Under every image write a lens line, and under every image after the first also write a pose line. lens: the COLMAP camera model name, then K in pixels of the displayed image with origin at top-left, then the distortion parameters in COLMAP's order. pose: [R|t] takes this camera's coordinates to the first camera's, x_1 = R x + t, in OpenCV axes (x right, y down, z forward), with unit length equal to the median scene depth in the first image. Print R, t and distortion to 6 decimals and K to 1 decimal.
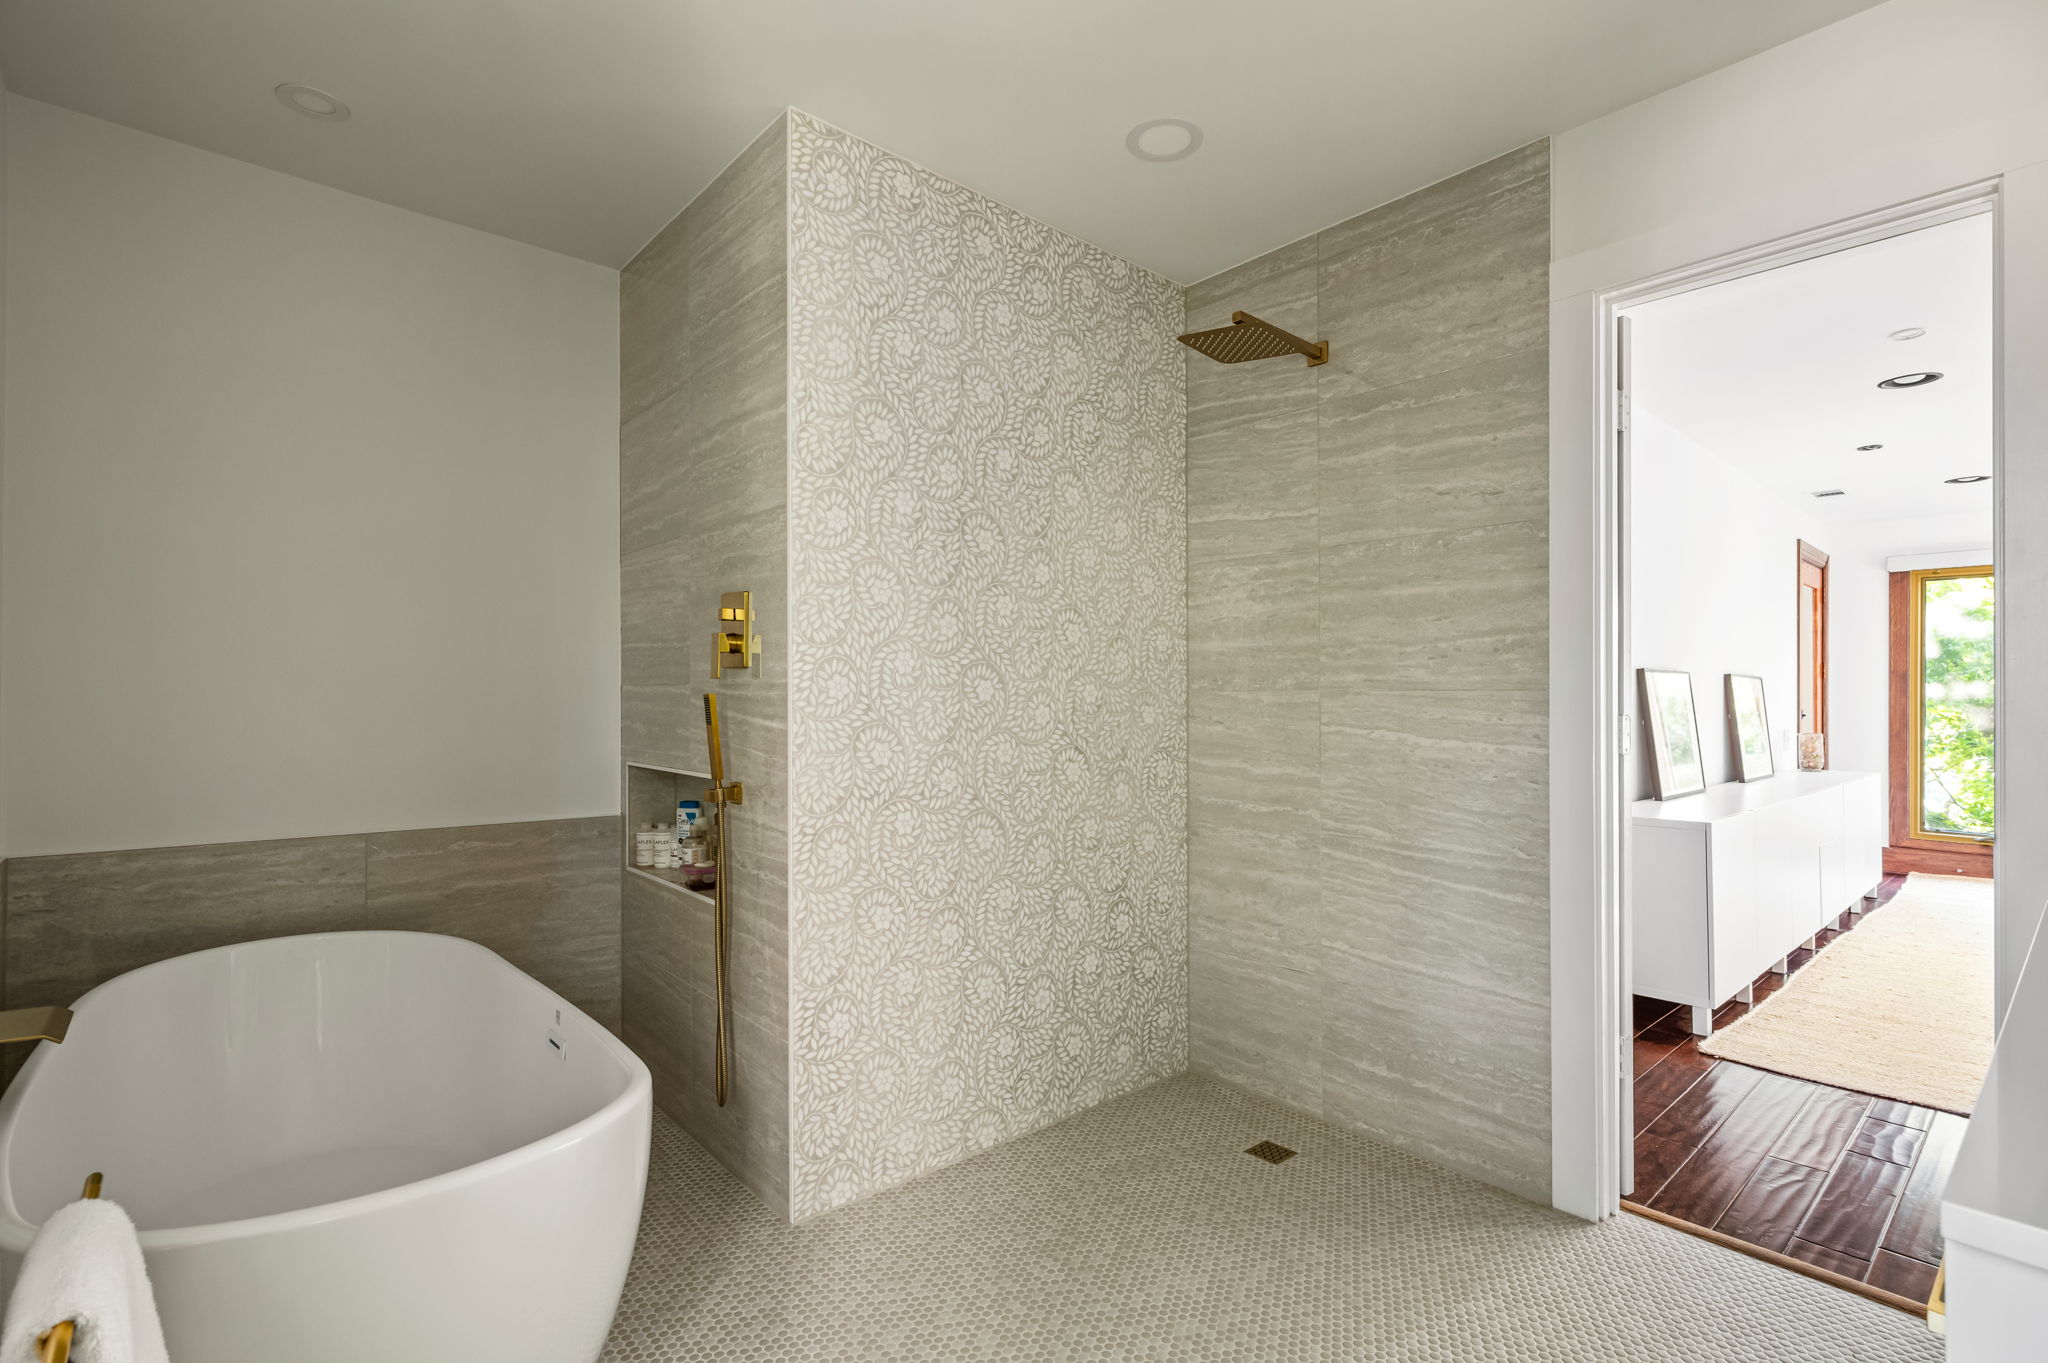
lens RADIAL K [[1017.0, 0, 1023.0], [0, 1017.0, 687.3], [0, 0, 1]] dist [0.003555, 0.001077]
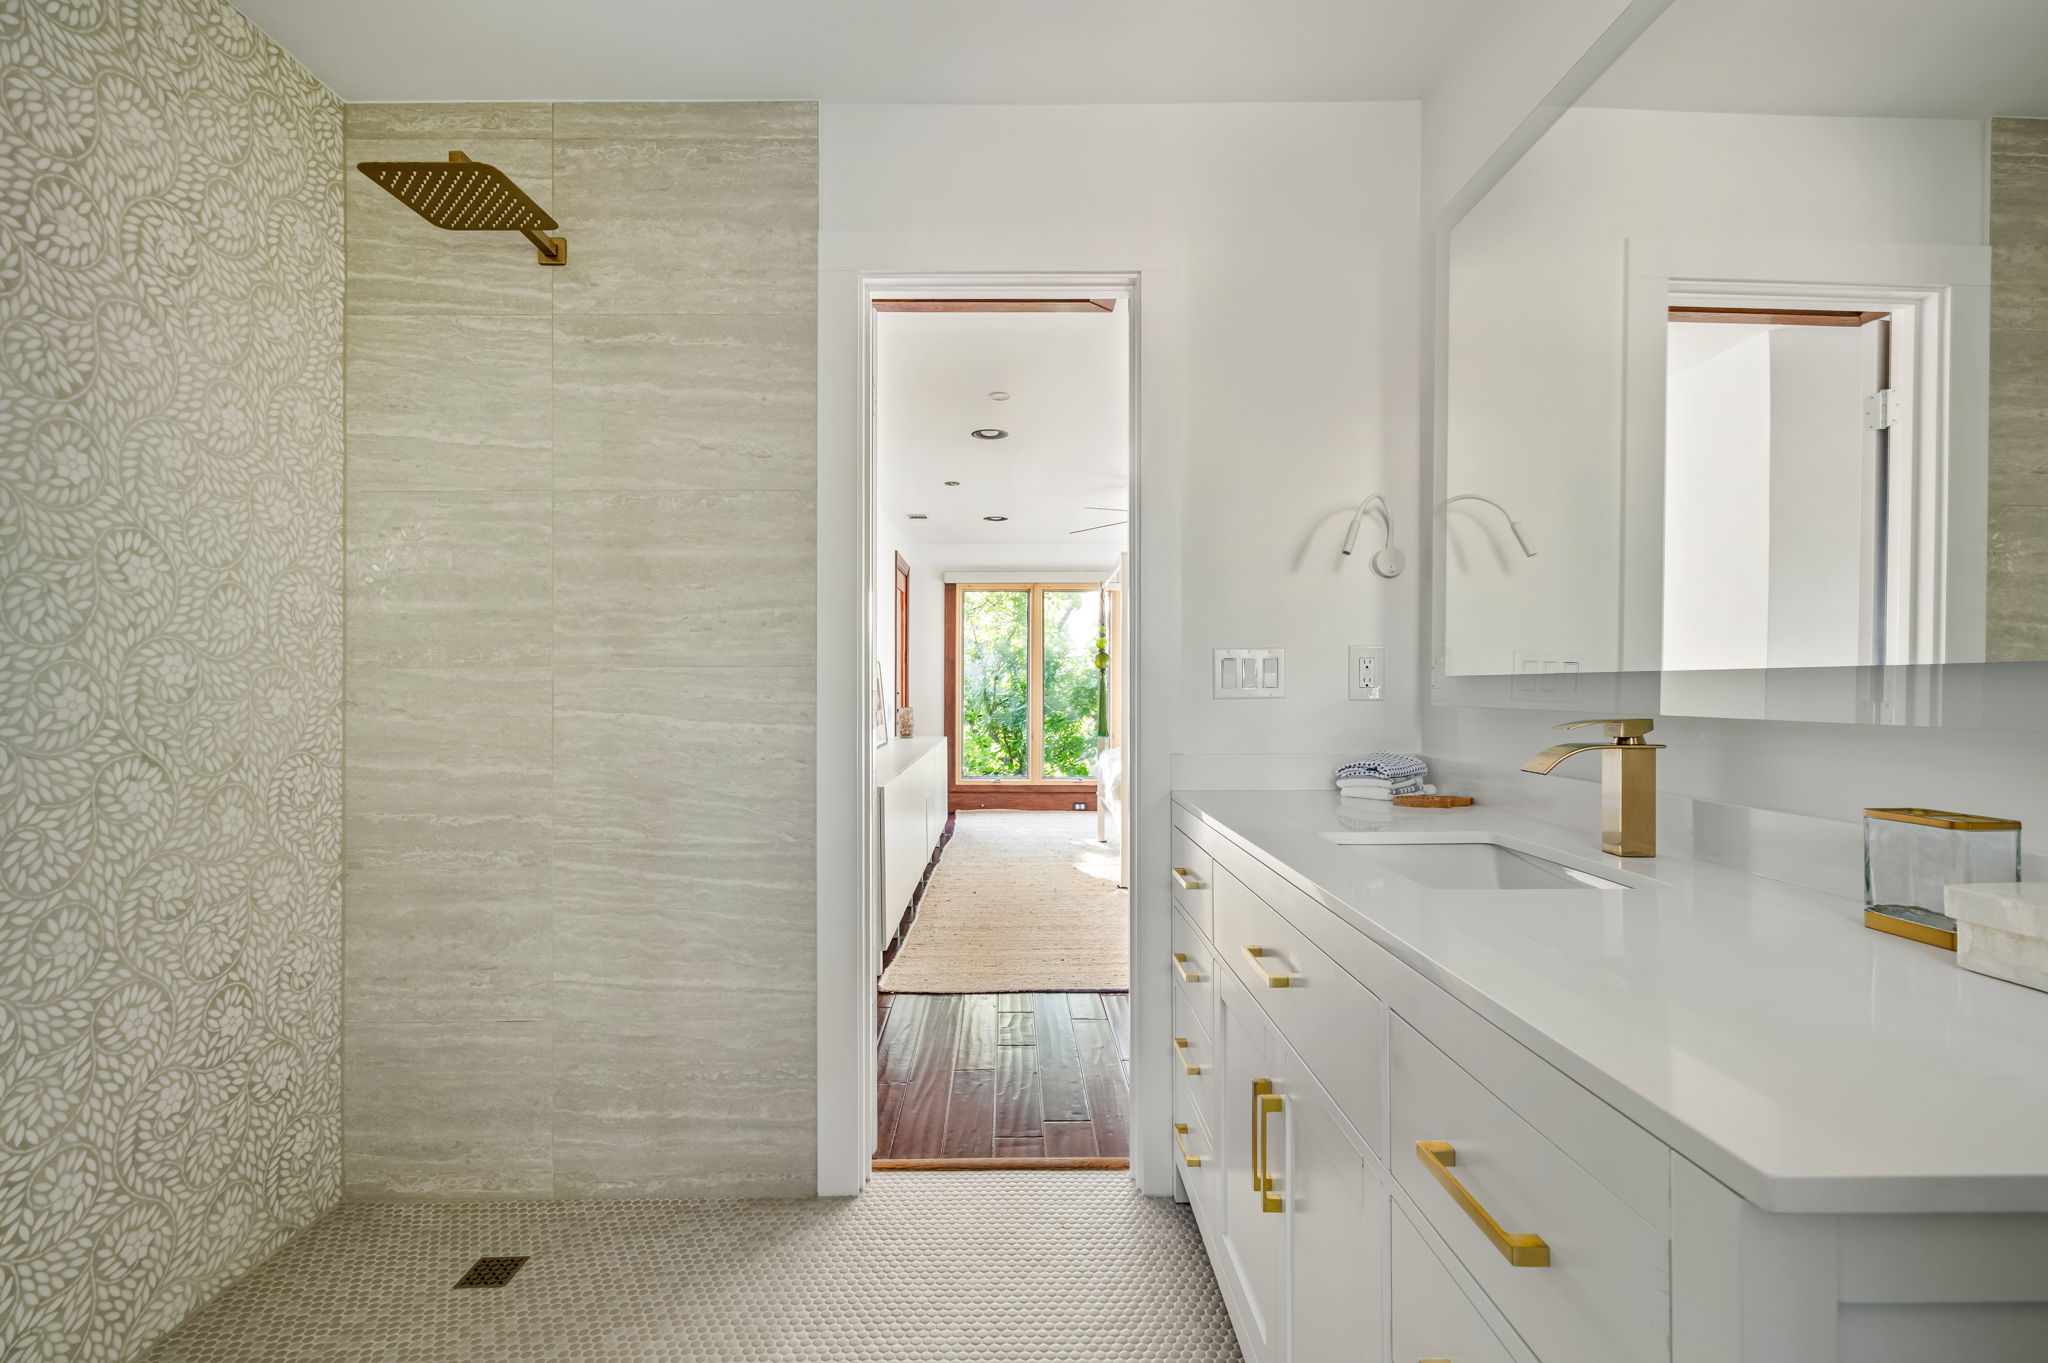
lens RADIAL K [[960.3, 0, 1023.6], [0, 960.3, 667.3], [0, 0, 1]] dist [0.004763, -0.001153]
pose [[0.644336, 0.006140, 0.764718, -0.051992], [0.000132, 0.999967, -0.008140, 0.009850], [-0.764743, 0.005346, 0.644313, 0.219428]]
